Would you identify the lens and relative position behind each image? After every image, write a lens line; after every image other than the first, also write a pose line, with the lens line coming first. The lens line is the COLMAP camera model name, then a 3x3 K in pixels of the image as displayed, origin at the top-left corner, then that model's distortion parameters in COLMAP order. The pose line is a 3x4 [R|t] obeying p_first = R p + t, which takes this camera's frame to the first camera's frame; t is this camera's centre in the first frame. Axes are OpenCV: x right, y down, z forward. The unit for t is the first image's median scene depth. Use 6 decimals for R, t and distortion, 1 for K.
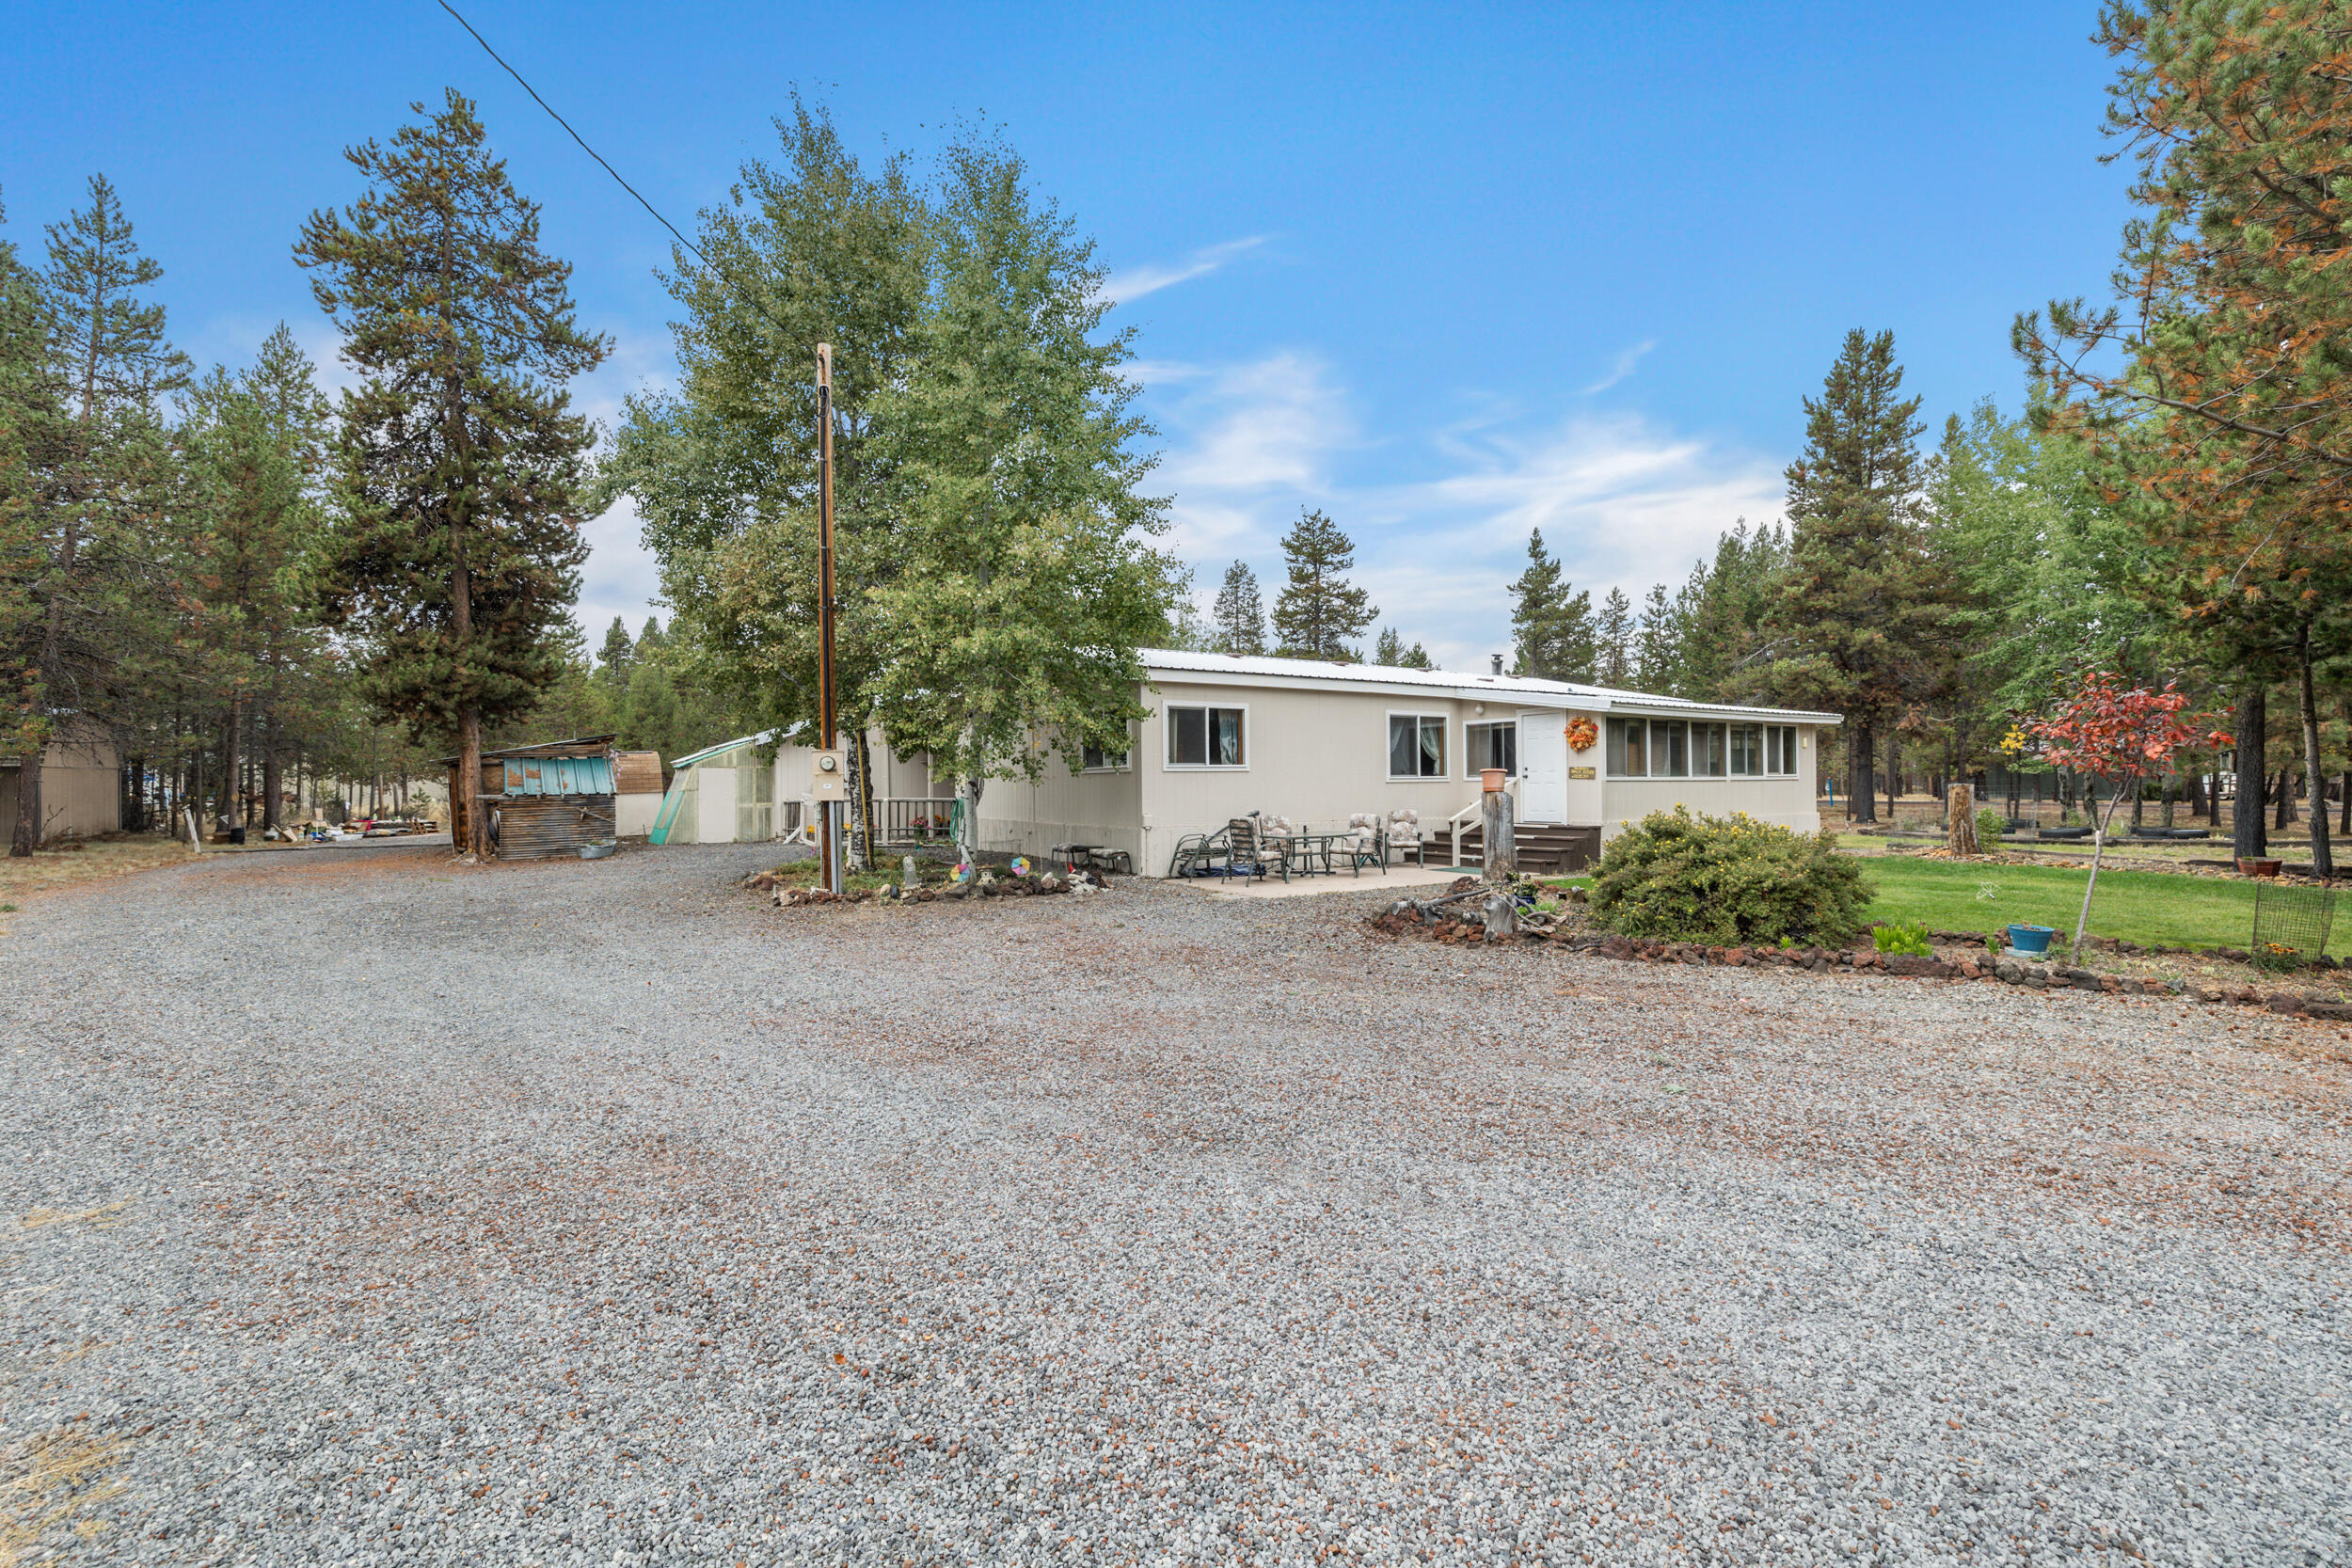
lens RADIAL K [[1006.0, 0, 1162.4], [0, 1006.0, 778.2], [0, 0, 1]] dist [0.009958, 0.000042]
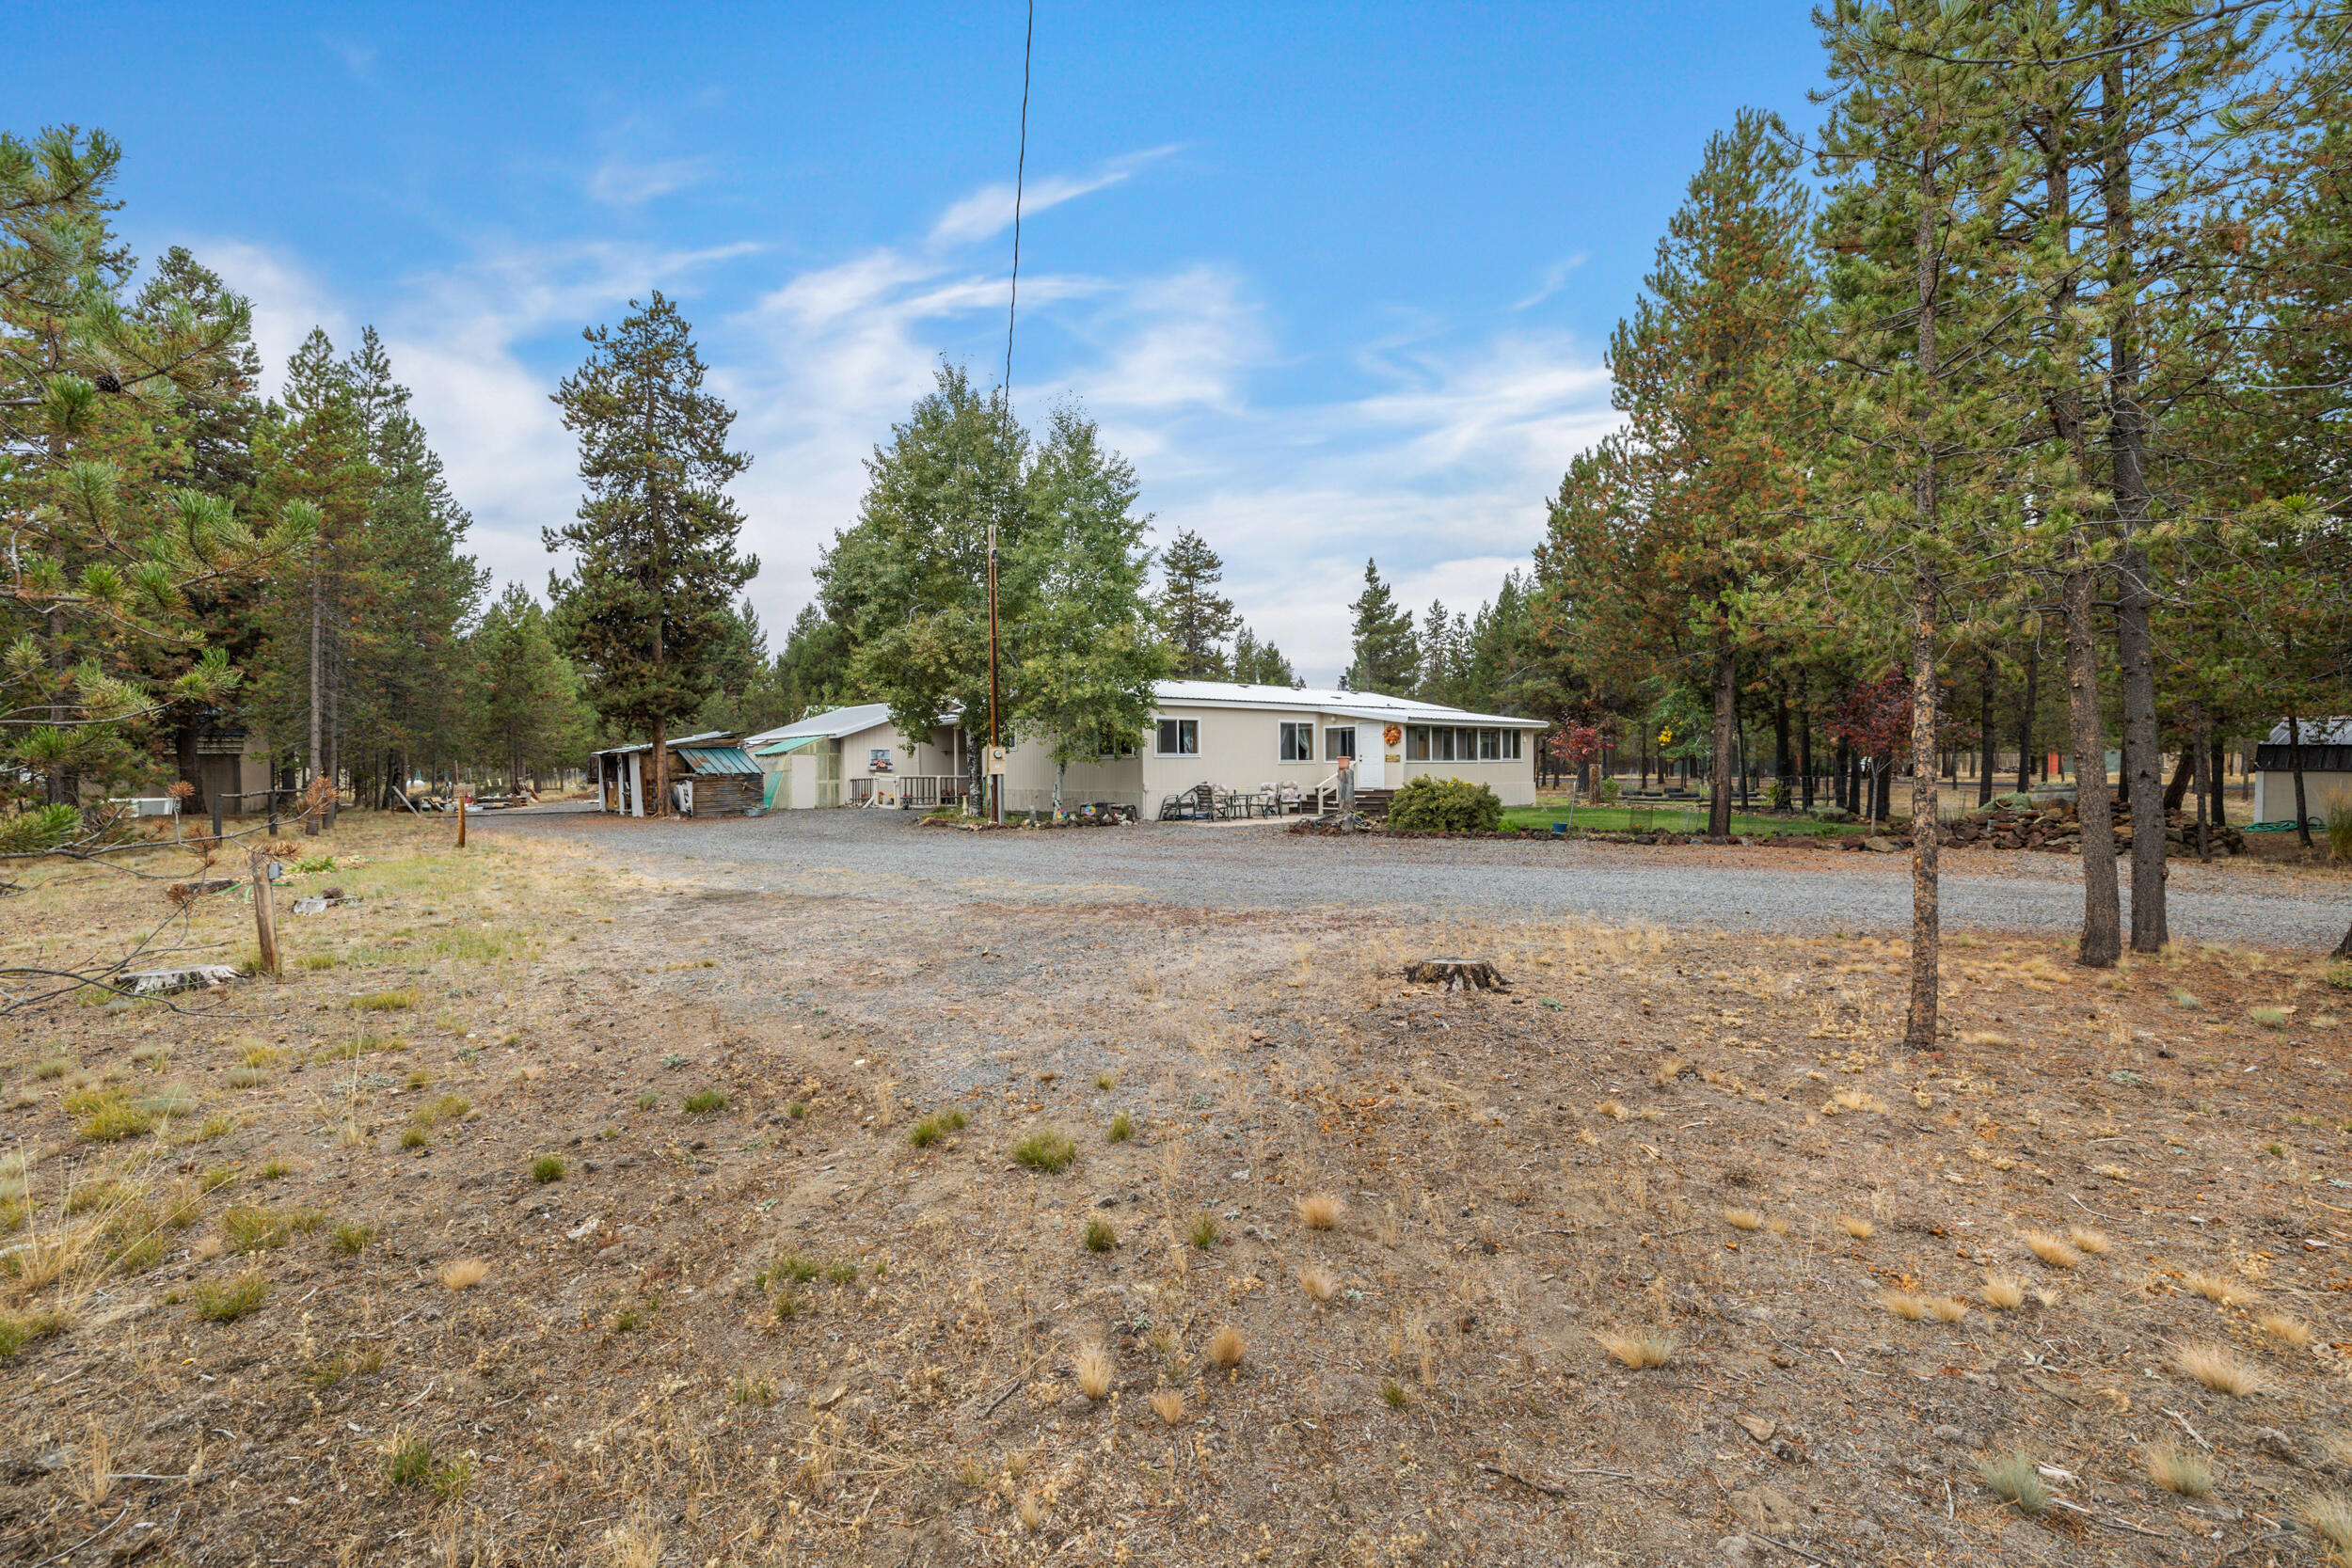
lens RADIAL K [[1006.0, 0, 1162.4], [0, 1006.0, 778.2], [0, 0, 1]] dist [0.009958, 0.000042]
pose [[0.989004, -0.003498, 0.147850, -0.195071], [0.001128, 0.999870, 0.016106, 0.000308], [-0.147887, -0.015762, 0.988879, -0.555206]]
